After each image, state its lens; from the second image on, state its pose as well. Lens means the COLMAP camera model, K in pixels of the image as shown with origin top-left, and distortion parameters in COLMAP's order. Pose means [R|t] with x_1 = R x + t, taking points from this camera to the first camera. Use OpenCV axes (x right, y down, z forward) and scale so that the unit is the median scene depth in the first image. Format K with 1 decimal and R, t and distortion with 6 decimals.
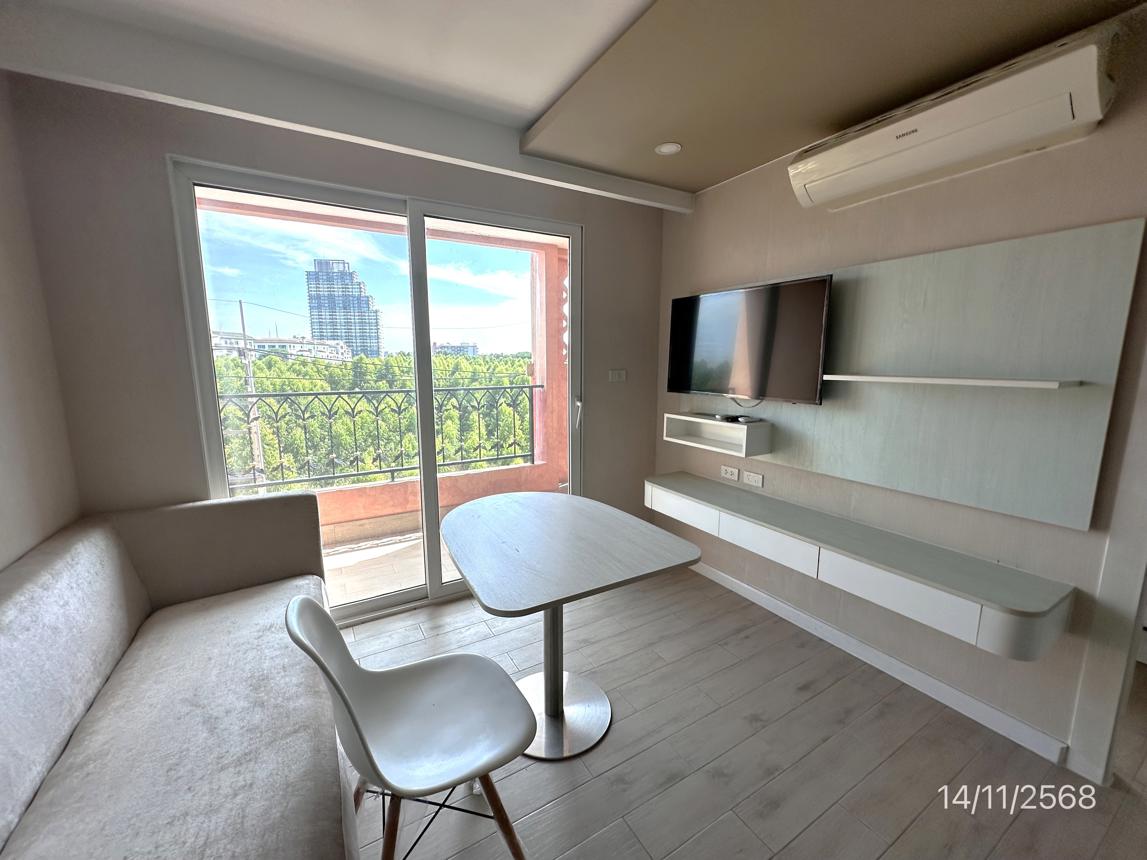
lens RADIAL K [[458.4, 0, 575.3], [0, 458.4, 430.8], [0, 0, 1]] dist [-0.000009, 0.000426]
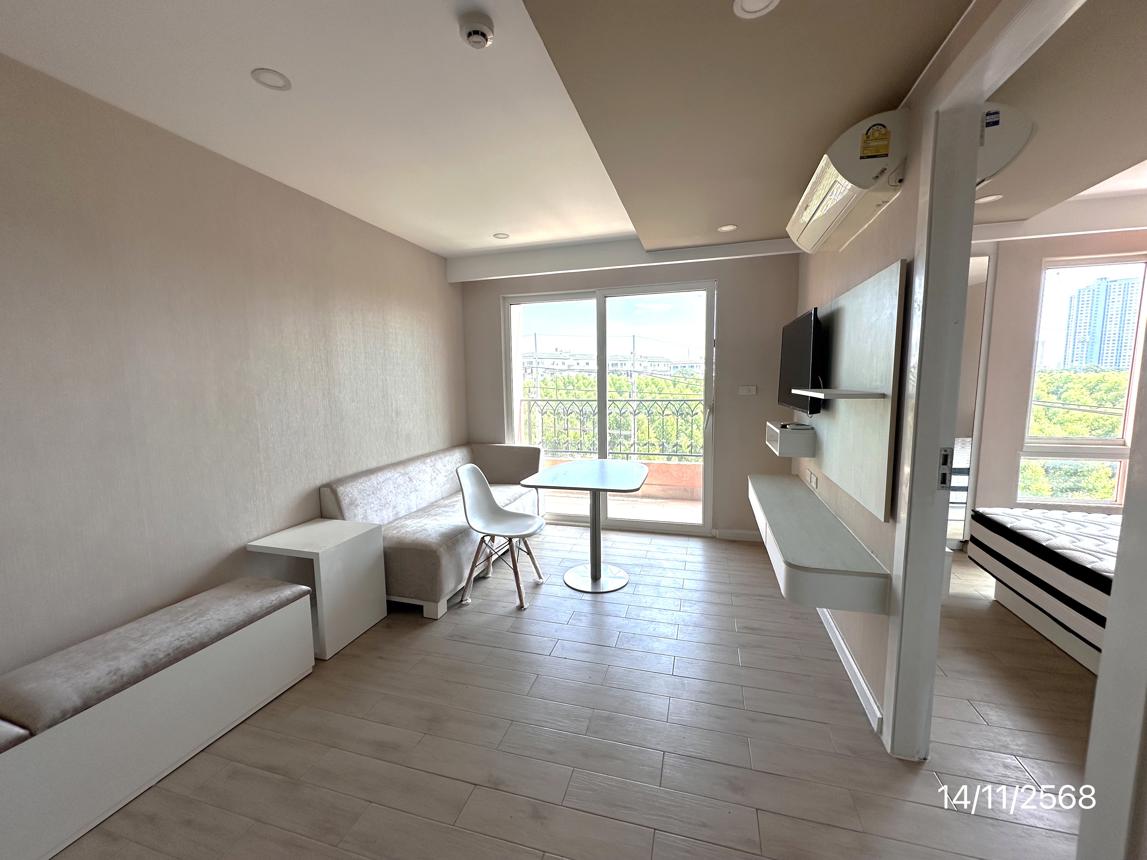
lens RADIAL K [[458.4, 0, 575.3], [0, 458.4, 430.8], [0, 0, 1]] dist [-0.000009, 0.000426]
pose [[0.686720, 0.070235, -0.723521, 0.913105], [-0.097070, 0.995267, 0.004482, 0.038393], [0.720412, 0.067154, 0.690288, -0.252954]]
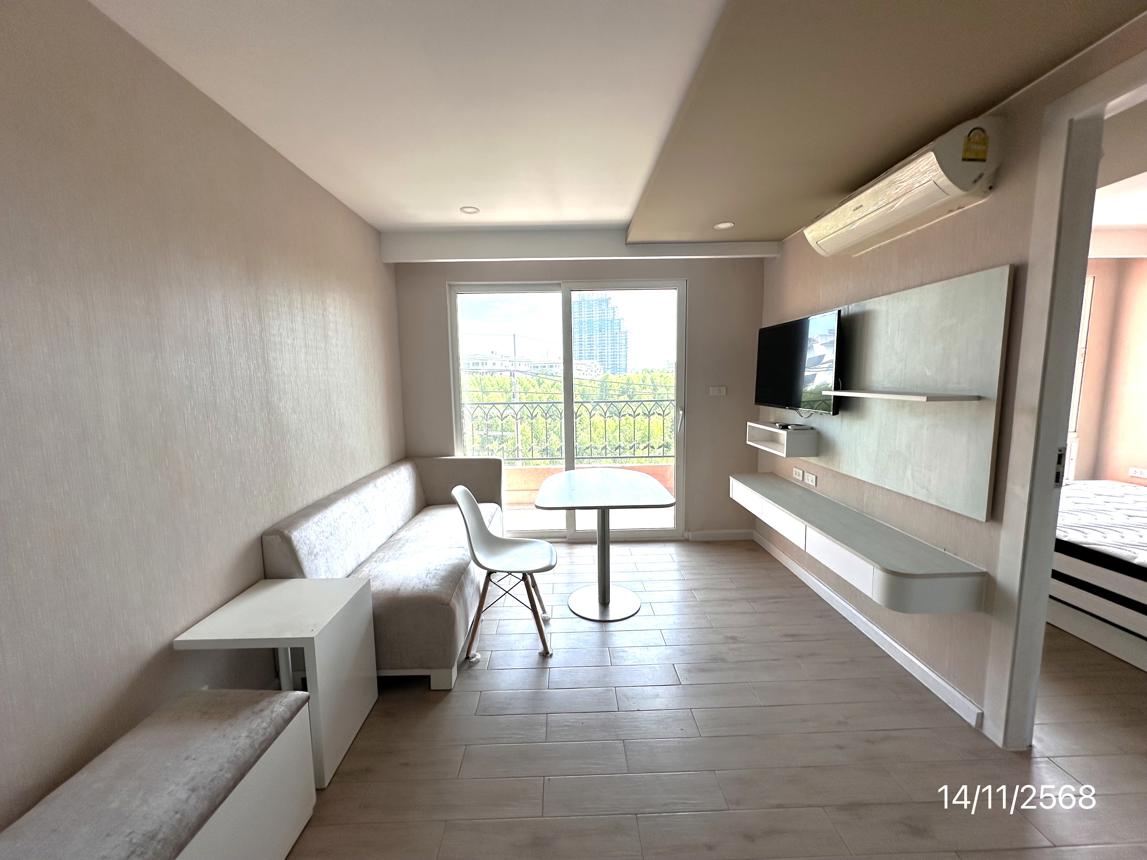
lens RADIAL K [[458.4, 0, 575.3], [0, 458.4, 430.8], [0, 0, 1]] dist [-0.000009, 0.000426]
pose [[0.872423, 0.042921, -0.486863, 0.491777], [-0.059047, 0.998096, -0.017818, 0.043698], [0.485171, 0.044293, 0.873297, -0.368521]]
